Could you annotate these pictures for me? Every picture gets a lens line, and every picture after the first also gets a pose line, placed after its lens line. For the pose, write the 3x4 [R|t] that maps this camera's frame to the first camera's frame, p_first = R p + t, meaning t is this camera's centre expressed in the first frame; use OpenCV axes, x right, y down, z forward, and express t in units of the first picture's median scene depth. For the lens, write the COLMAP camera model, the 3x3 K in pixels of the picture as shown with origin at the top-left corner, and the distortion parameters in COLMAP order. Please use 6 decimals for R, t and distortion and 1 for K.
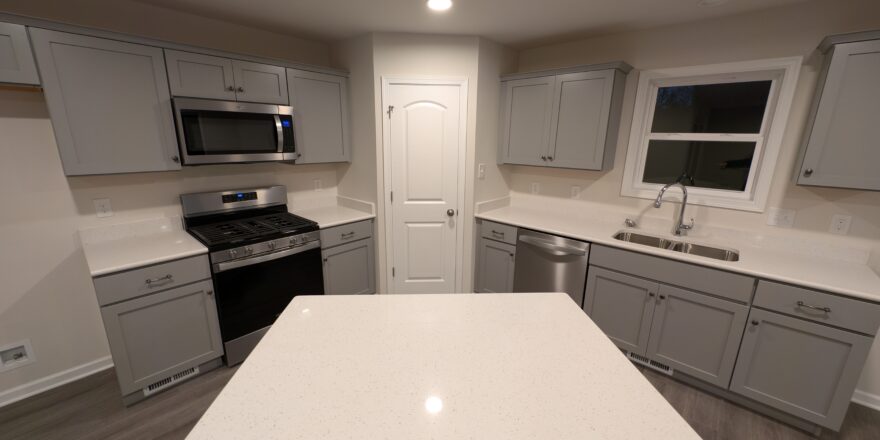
lens RADIAL K [[332.0, 0, 439.4], [0, 332.0, 219.7], [0, 0, 1]] dist [0.001280, -0.001027]
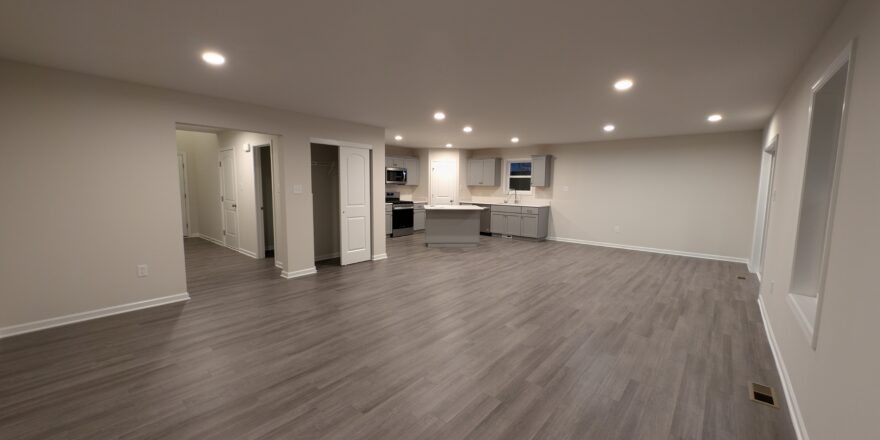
lens RADIAL K [[332.0, 0, 437.7], [0, 332.0, 217.7], [0, 0, 1]] dist [0.001280, -0.001027]
pose [[0.999980, -0.005167, 0.003547, -0.121884], [0.005626, 0.989469, -0.144638, 0.662019], [-0.002762, 0.144655, 0.989478, -2.332798]]
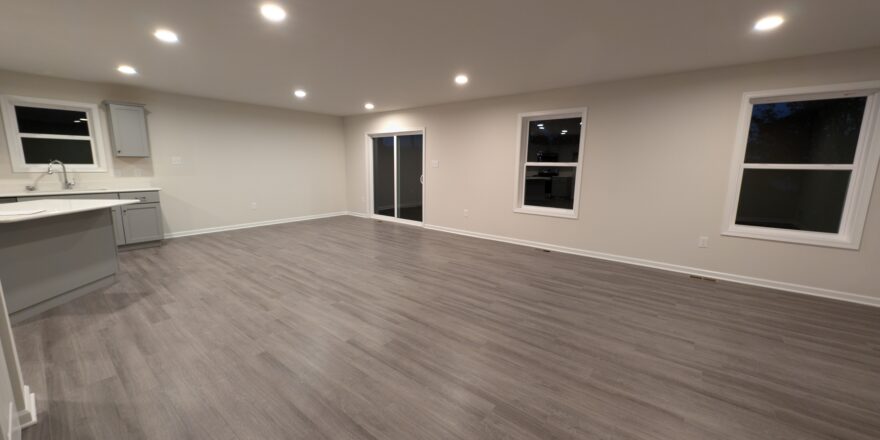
lens RADIAL K [[332.0, 0, 437.8], [0, 332.0, 219.3], [0, 0, 1]] dist [0.001280, -0.001027]
pose [[-0.036957, -0.183750, 0.982278, -1.121413], [0.231197, 0.954709, 0.187291, 0.313063], [-0.972205, 0.234021, 0.007199, -0.908443]]
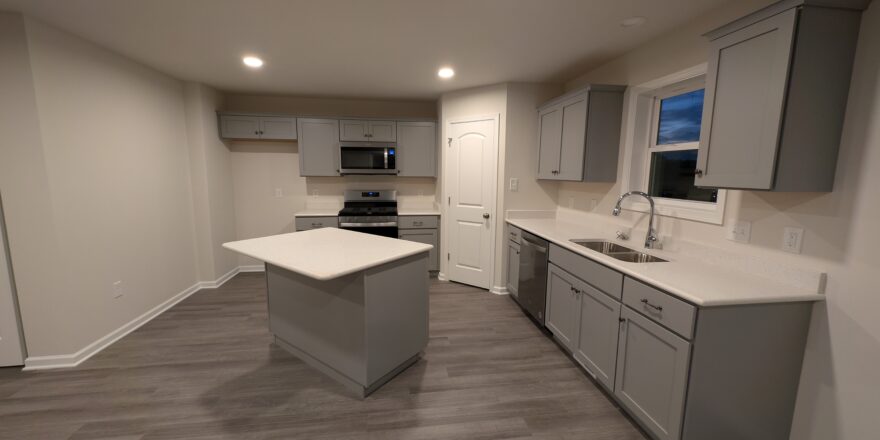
lens RADIAL K [[332.0, 0, 433.7], [0, 332.0, 219.6], [0, 0, 1]] dist [0.001280, -0.001027]
pose [[0.760474, 0.084517, -0.643845, 0.798602], [-0.157832, 0.985819, -0.057015, 0.110990], [0.629896, 0.144977, 0.763029, -0.119324]]
